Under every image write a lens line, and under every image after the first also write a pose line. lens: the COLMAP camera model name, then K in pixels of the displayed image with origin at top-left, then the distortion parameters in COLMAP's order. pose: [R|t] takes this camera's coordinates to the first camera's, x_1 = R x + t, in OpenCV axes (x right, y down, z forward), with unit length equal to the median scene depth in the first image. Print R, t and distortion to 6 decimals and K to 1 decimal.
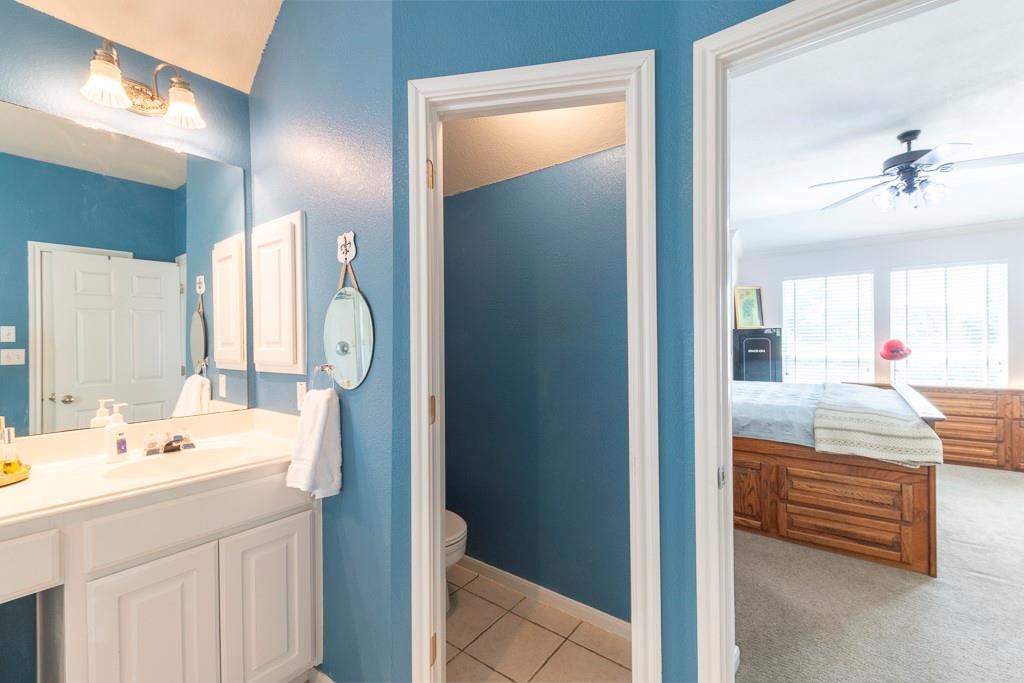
lens RADIAL K [[432.6, 0, 498.2], [0, 432.6, 340.9], [0, 0, 1]] dist [0.000452, -0.006070]
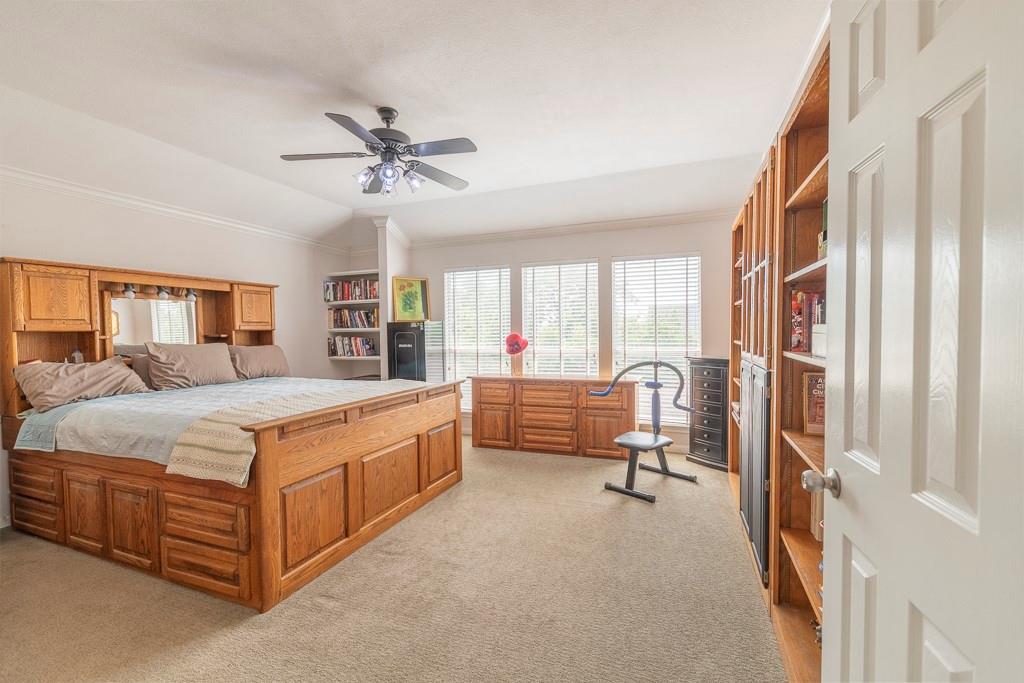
lens RADIAL K [[440.4, 0, 516.4], [0, 440.4, 343.3], [0, 0, 1]] dist [0.012469, -0.006884]
pose [[0.953209, -0.009995, 0.302147, 0.710475], [0.002614, 0.999688, 0.024822, -0.006739], [-0.302301, -0.022871, 0.952938, 0.003519]]
